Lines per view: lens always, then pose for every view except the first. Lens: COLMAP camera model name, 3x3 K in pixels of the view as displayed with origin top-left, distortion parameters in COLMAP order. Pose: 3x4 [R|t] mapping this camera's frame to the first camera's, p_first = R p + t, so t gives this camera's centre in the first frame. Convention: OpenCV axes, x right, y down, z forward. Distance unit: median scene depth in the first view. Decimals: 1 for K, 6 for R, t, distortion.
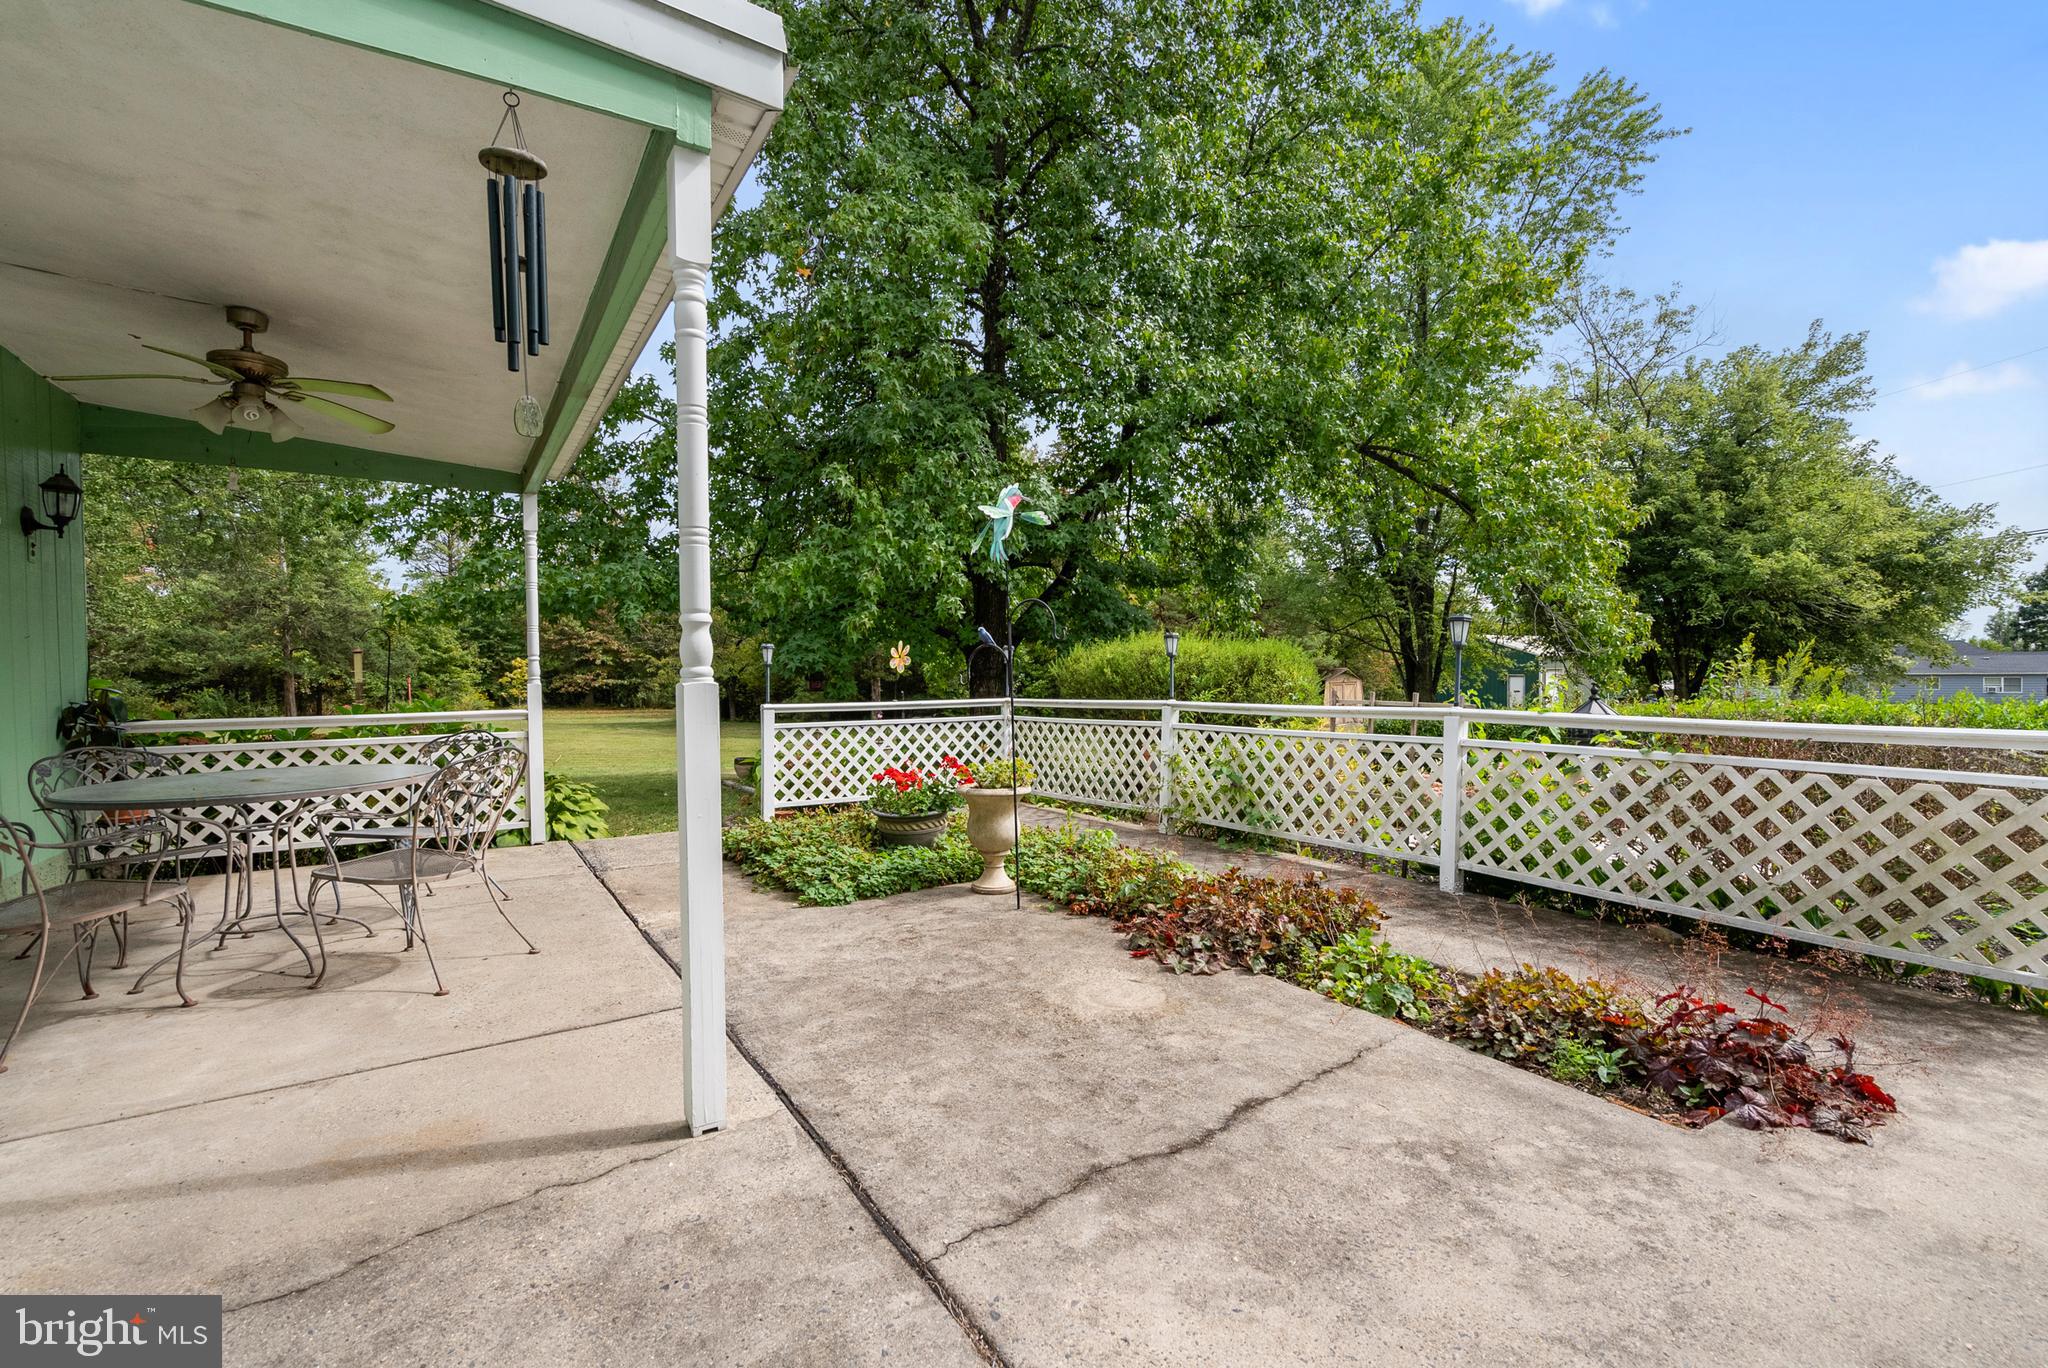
lens RADIAL K [[931.0, 0, 1017.4], [0, 931.0, 683.2], [0, 0, 1]] dist [-0.008719, 0.003297]
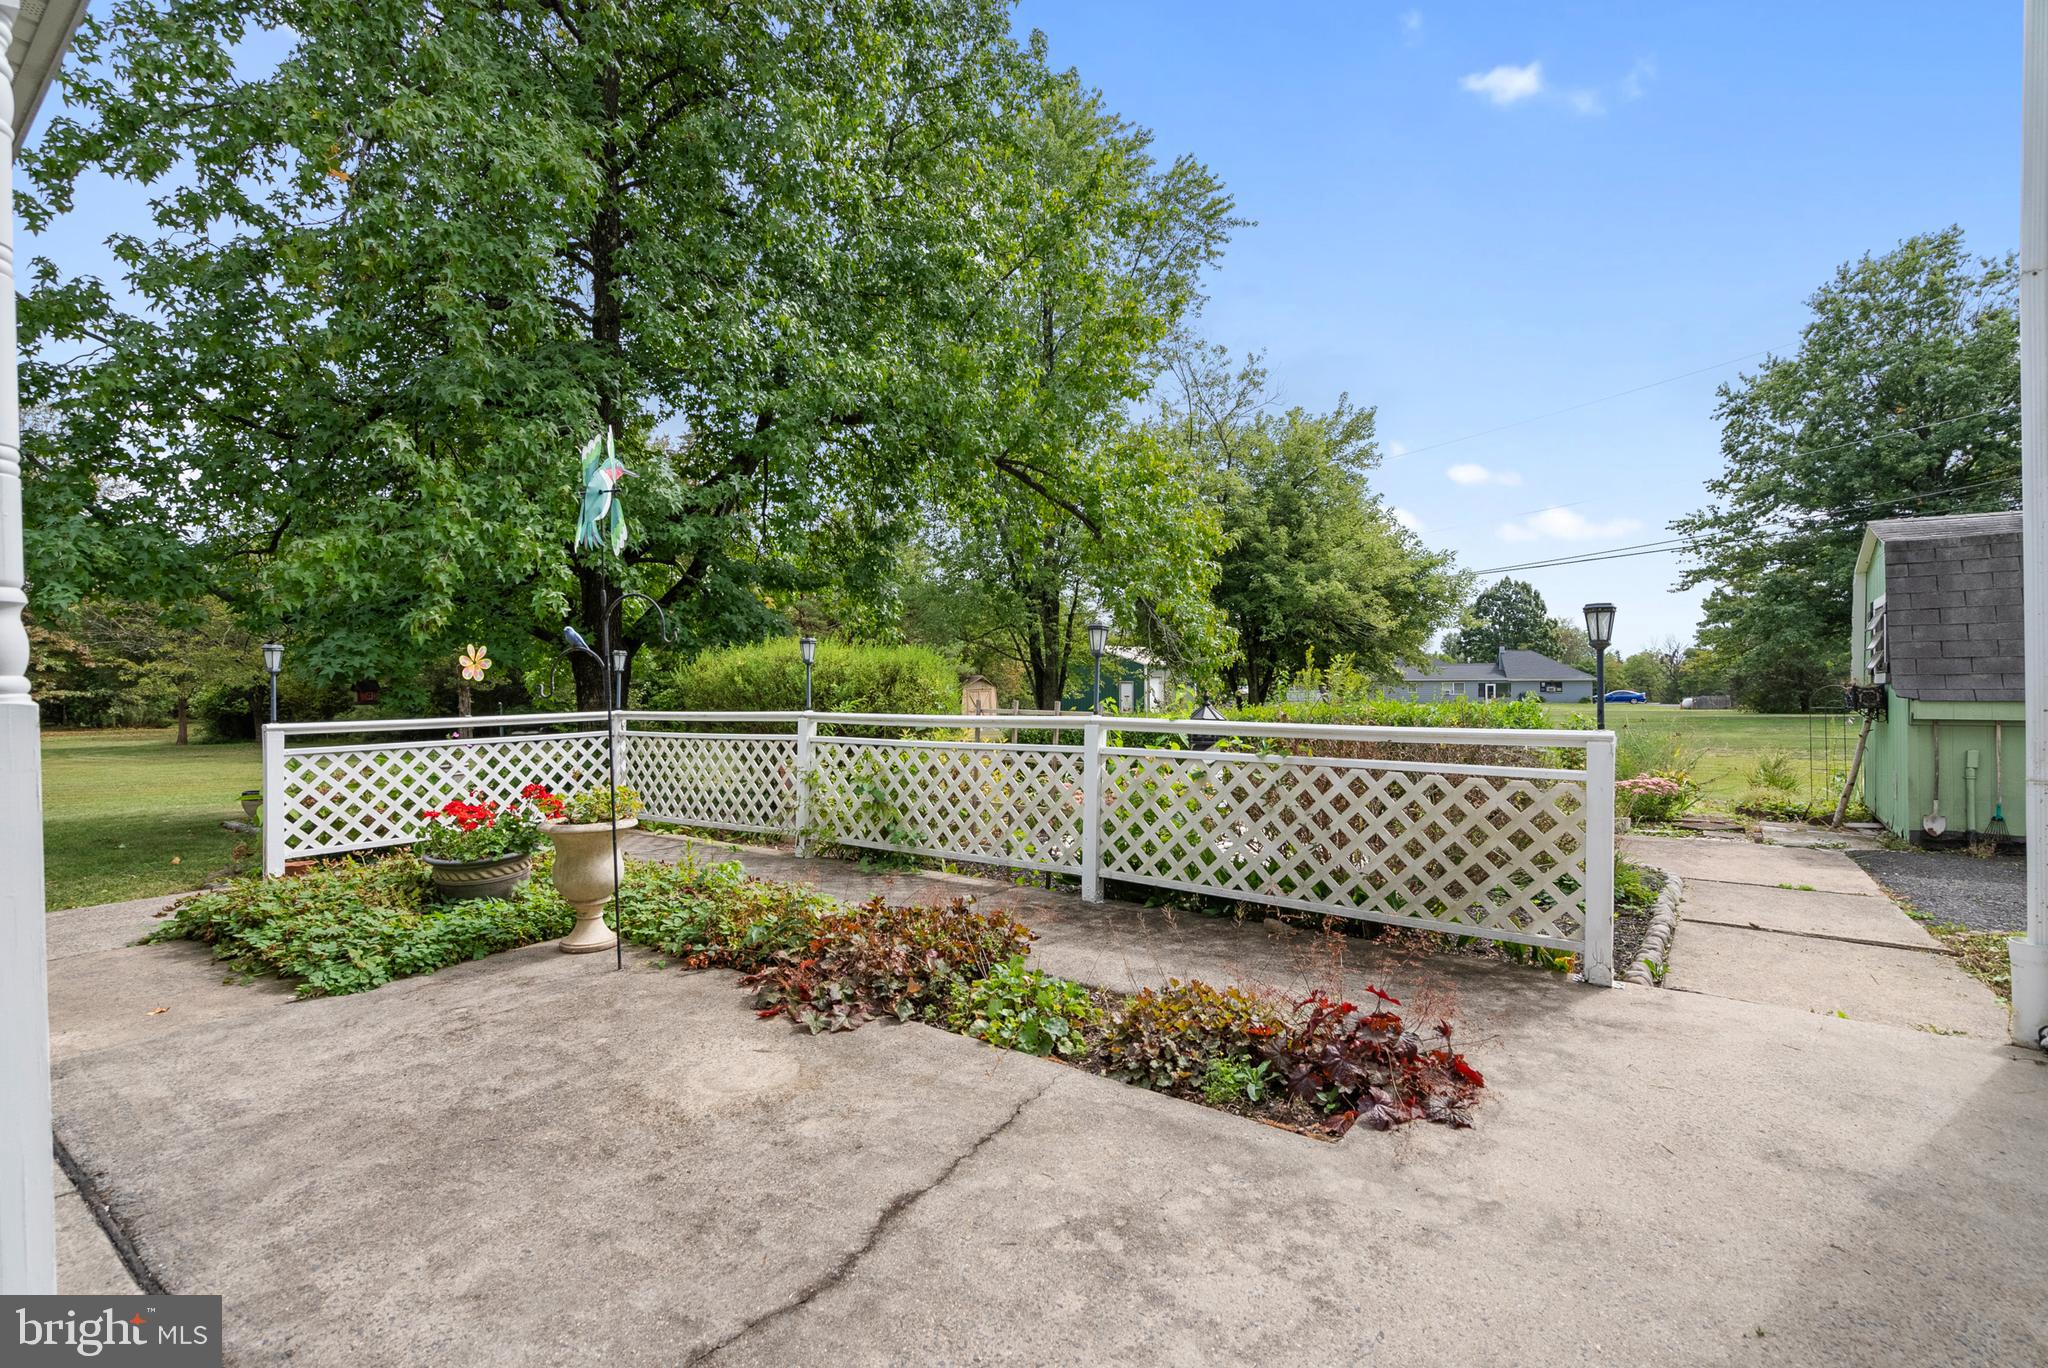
lens RADIAL K [[931.0, 0, 1023.6], [0, 931.0, 683.0], [0, 0, 1]] dist [-0.008719, 0.003297]
pose [[0.926272, -0.002576, 0.376847, 0.015991], [0.005741, 0.999957, -0.007275, -0.001640], [-0.376812, 0.008902, 0.926247, 0.070823]]
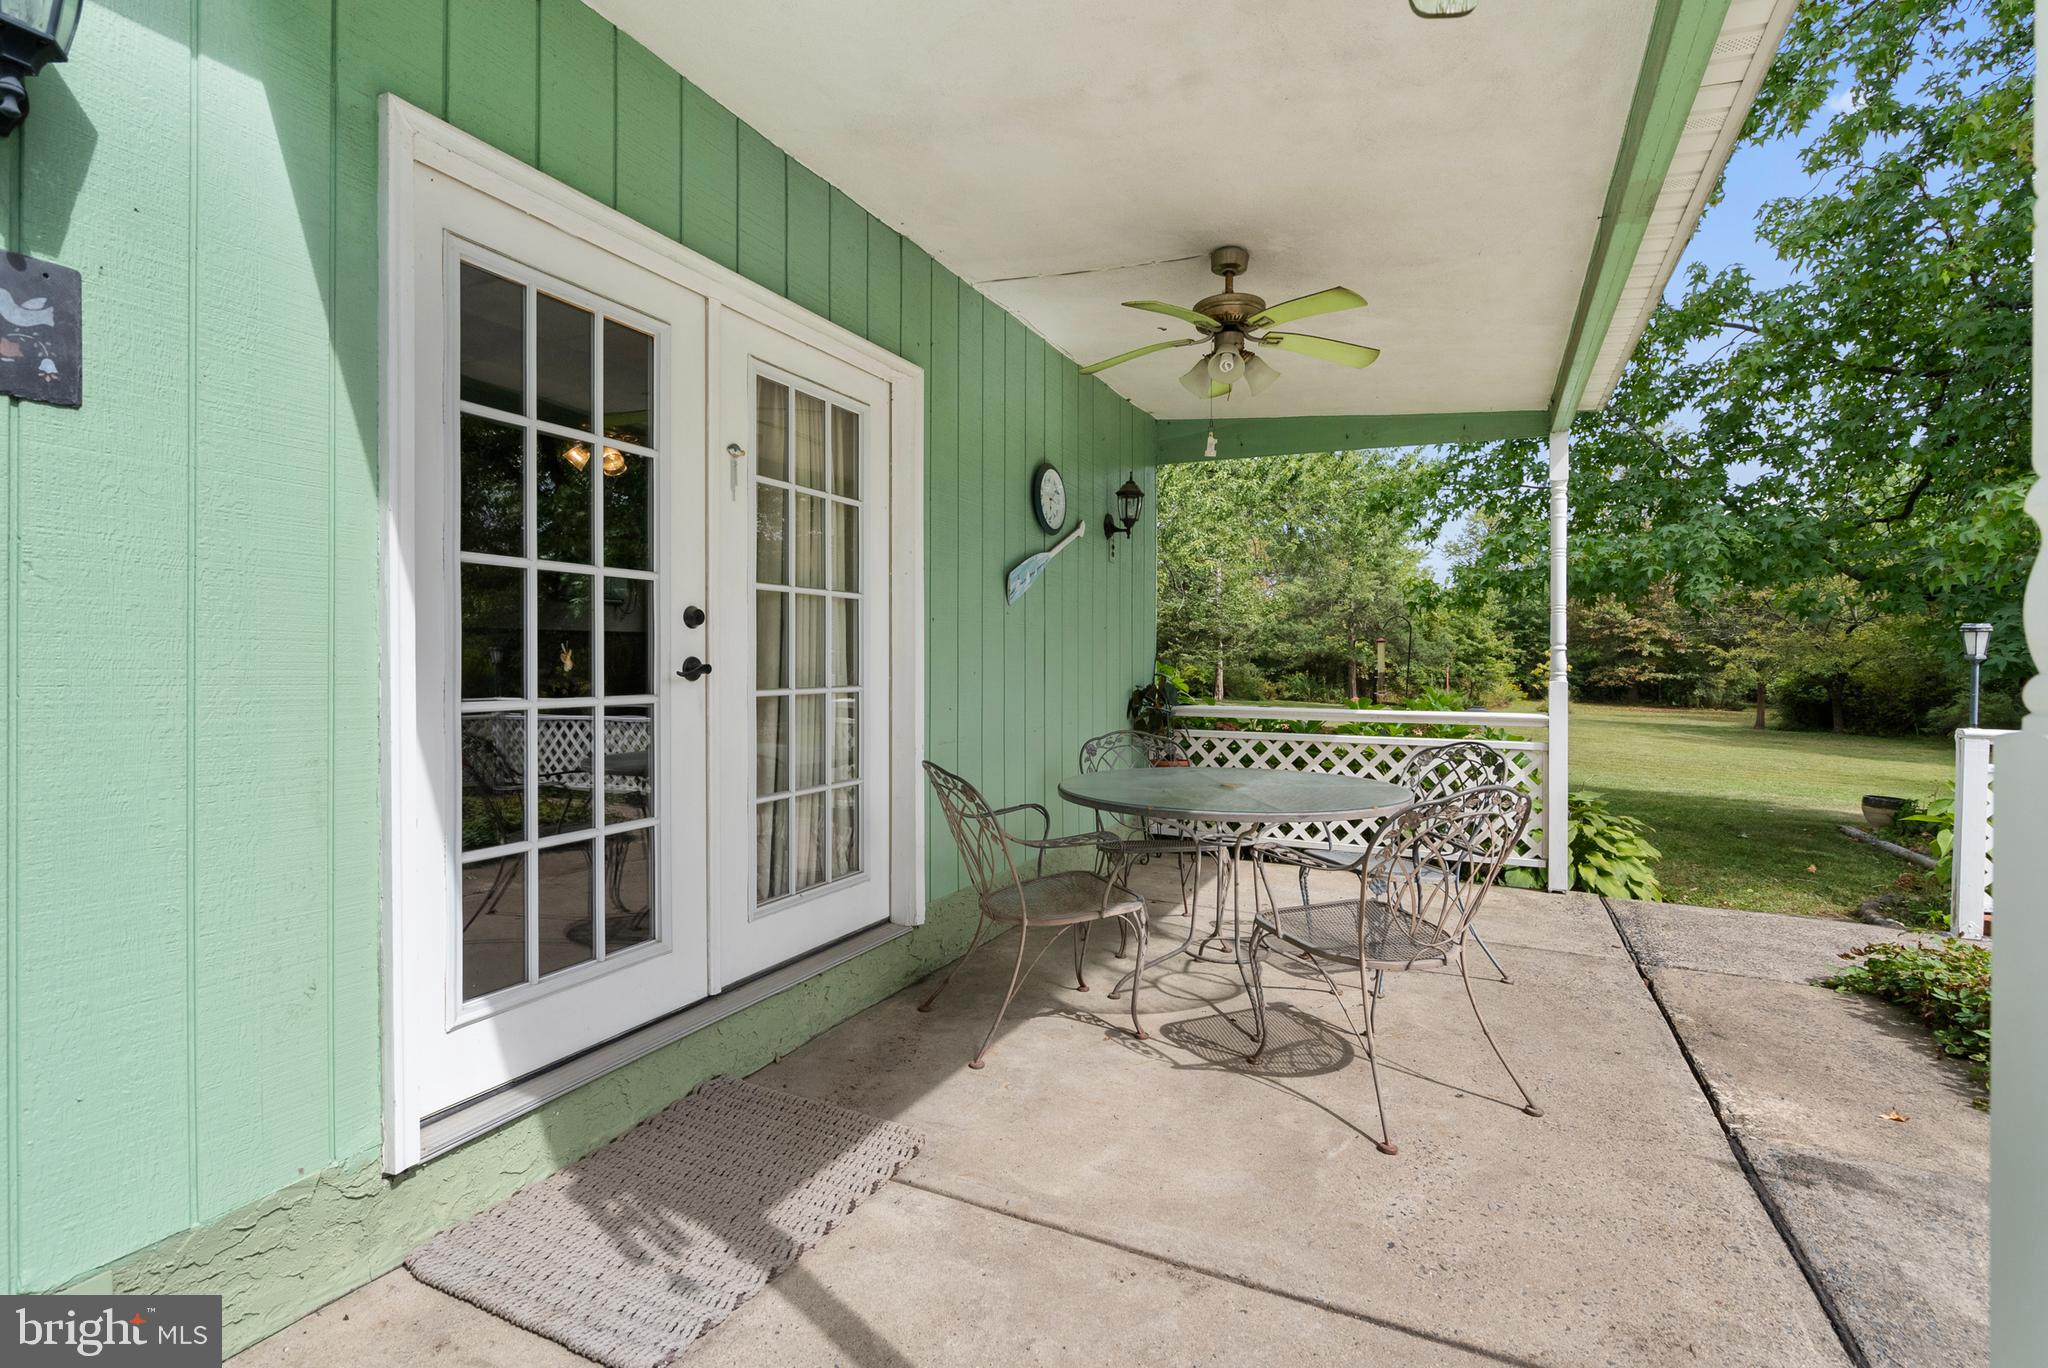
lens RADIAL K [[931.0, 0, 1032.0], [0, 931.0, 667.2], [0, 0, 1]] dist [-0.008719, 0.003297]
pose [[0.534812, 0.019338, -0.844750, -0.102863], [-0.025323, 0.999656, 0.006852, -0.005024], [0.844592, 0.017727, 0.535118, 0.216178]]
